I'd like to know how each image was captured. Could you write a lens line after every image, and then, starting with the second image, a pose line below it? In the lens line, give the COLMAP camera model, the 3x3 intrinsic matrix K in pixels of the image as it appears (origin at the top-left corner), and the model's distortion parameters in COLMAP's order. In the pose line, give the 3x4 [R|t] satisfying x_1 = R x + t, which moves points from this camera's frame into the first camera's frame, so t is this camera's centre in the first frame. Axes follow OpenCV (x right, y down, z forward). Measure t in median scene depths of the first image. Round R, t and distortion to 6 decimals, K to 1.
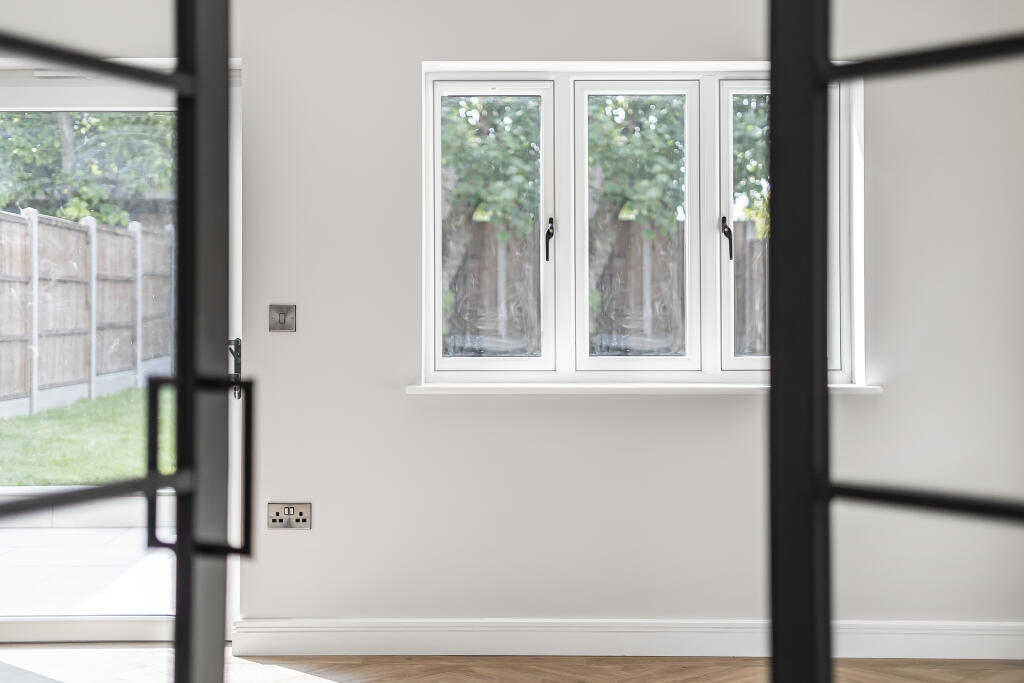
lens RADIAL K [[1456.2, 0, 512.0], [0, 1456.2, 341.5], [0, 0, 1]] dist [0.002186, 4.749480]
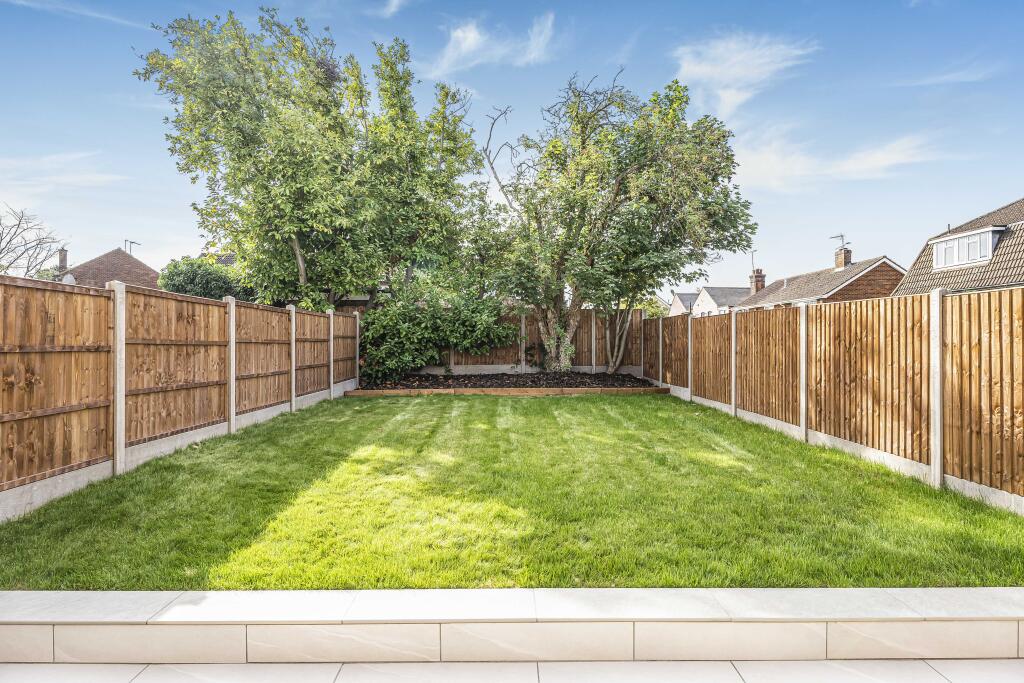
lens RADIAL K [[513.0, 0, 512.0], [0, 513.0, 341.5], [0, 0, 1]] dist [-0.000526, 0.000382]
pose [[0.999904, 0.000429, -0.013860, -0.025060], [-0.000884, 0.999461, -0.032827, -0.022039], [0.013839, 0.032836, 0.999365, 0.426105]]
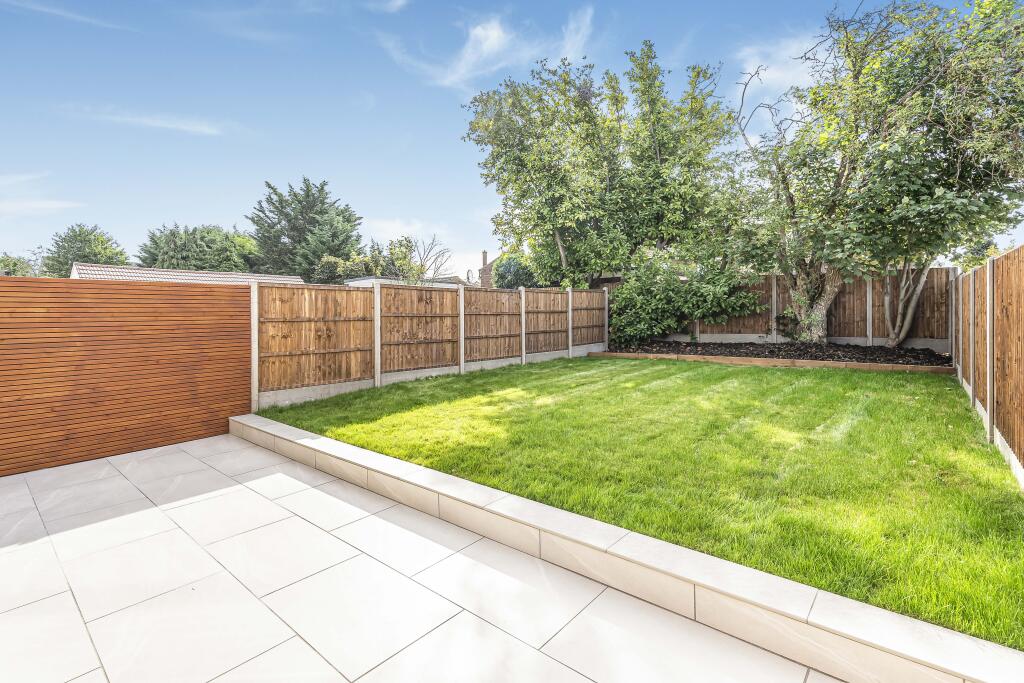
lens RADIAL K [[472.9, 0, 512.0], [0, 472.9, 324.1], [0, 0, 1]] dist [0.002672, 0.000236]
pose [[0.749786, 0.006545, -0.661649, 0.190592], [-0.010014, 0.999949, -0.001456, -0.022744], [0.661605, 0.007717, 0.749813, 0.439661]]
